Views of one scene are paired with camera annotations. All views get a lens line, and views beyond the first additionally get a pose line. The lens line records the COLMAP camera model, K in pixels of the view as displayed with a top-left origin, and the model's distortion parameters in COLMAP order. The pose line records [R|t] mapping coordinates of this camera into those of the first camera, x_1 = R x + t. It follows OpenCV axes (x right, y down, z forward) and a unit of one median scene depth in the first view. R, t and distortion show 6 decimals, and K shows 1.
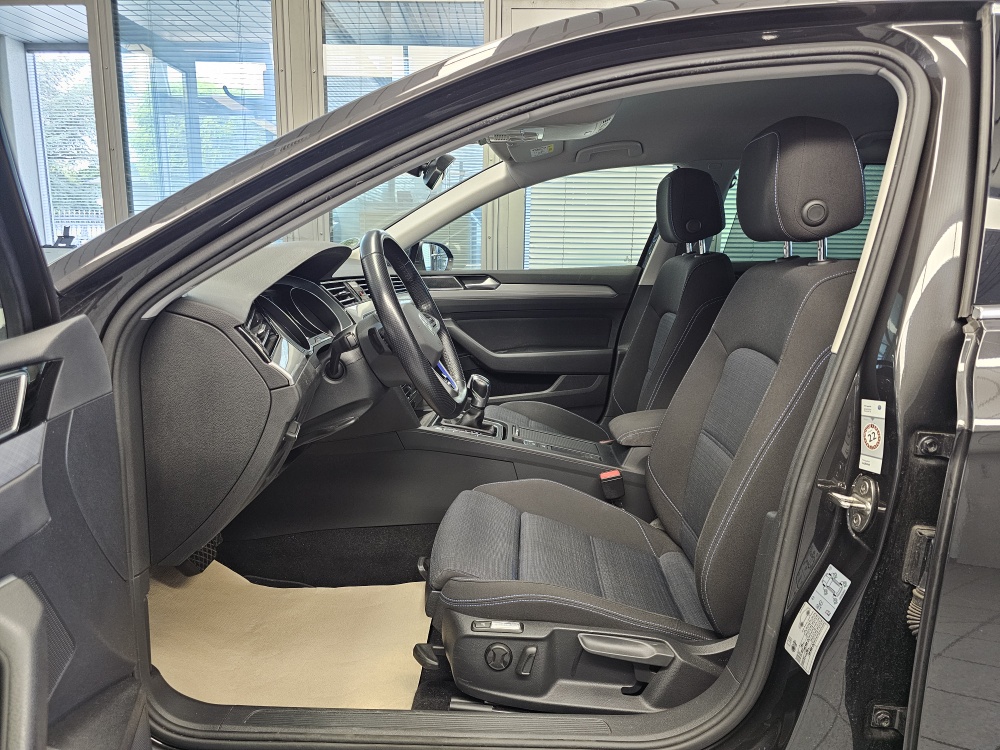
lens RADIAL K [[666.5, 0, 494.3], [0, 666.5, 368.9], [0, 0, 1]] dist [0.058984, -0.060965]
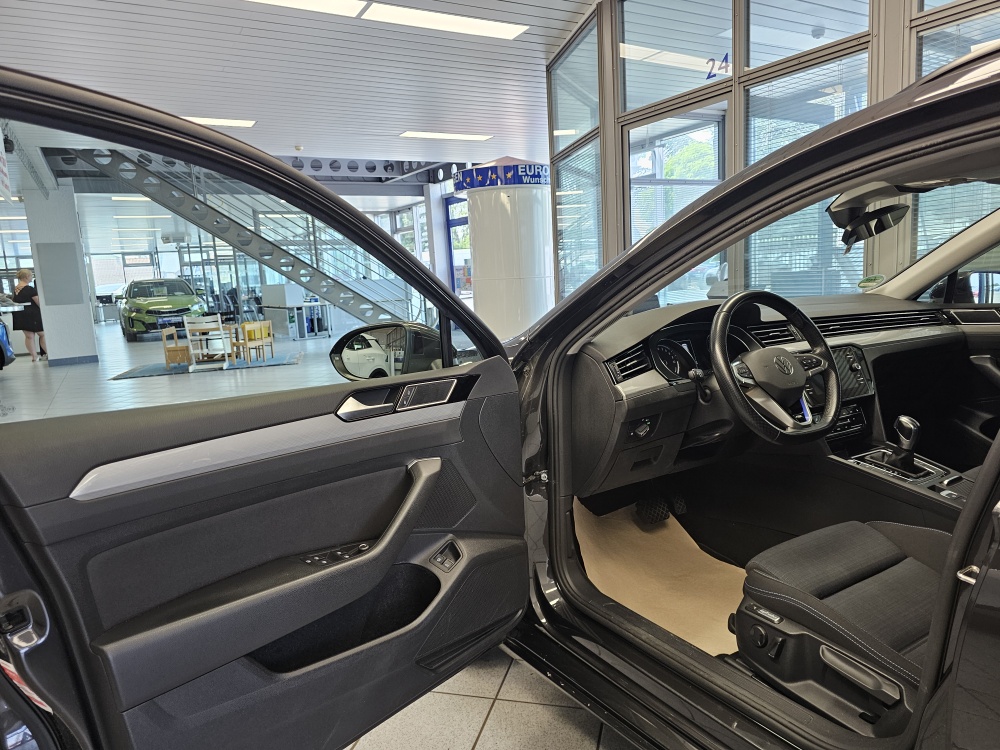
lens RADIAL K [[679.4, 0, 512.8], [0, 679.4, 376.4], [0, 0, 1]] dist [0.050701, -0.059253]
pose [[0.559788, 0.083070, -0.824461, 0.758464], [-0.088334, 0.995275, 0.040304, -0.063774], [0.823914, 0.050266, 0.564481, -0.123142]]
